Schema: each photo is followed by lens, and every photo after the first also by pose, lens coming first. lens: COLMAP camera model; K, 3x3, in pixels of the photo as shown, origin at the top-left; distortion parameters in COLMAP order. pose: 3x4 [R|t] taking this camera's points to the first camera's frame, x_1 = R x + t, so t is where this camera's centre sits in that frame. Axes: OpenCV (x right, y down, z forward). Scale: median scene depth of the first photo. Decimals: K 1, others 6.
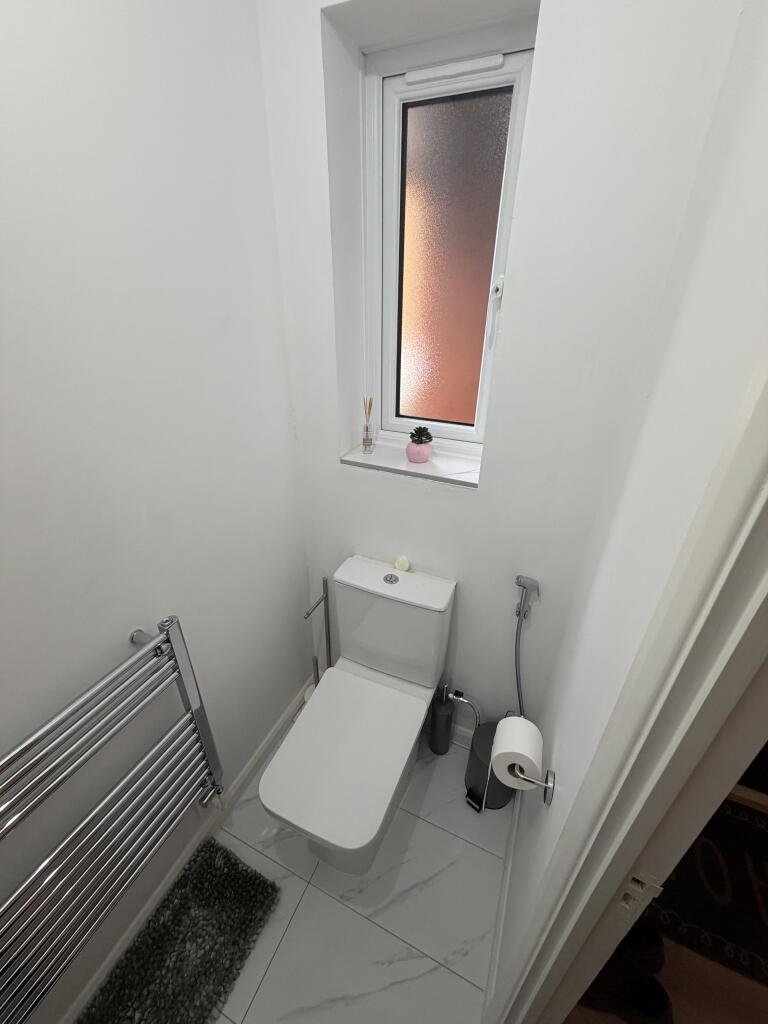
lens RADIAL K [[408.9, 0, 383.4], [0, 408.9, 510.1], [0, 0, 1]] dist [0.001437, 0.000391]
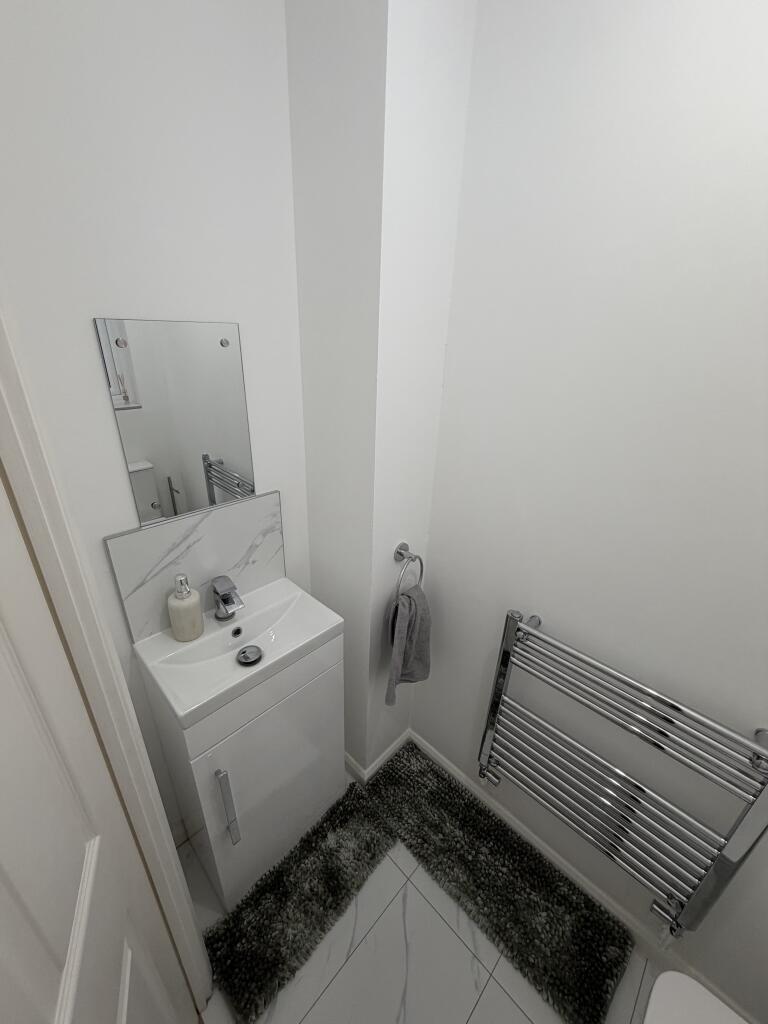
lens RADIAL K [[408.9, 0, 383.4], [0, 408.9, 514.8], [0, 0, 1]] dist [0.001437, 0.000391]
pose [[-0.346830, 0.362577, -0.865013, 0.235748], [-0.477303, 0.725680, 0.495551, -0.068376], [0.807398, 0.584745, -0.078629, 0.093944]]
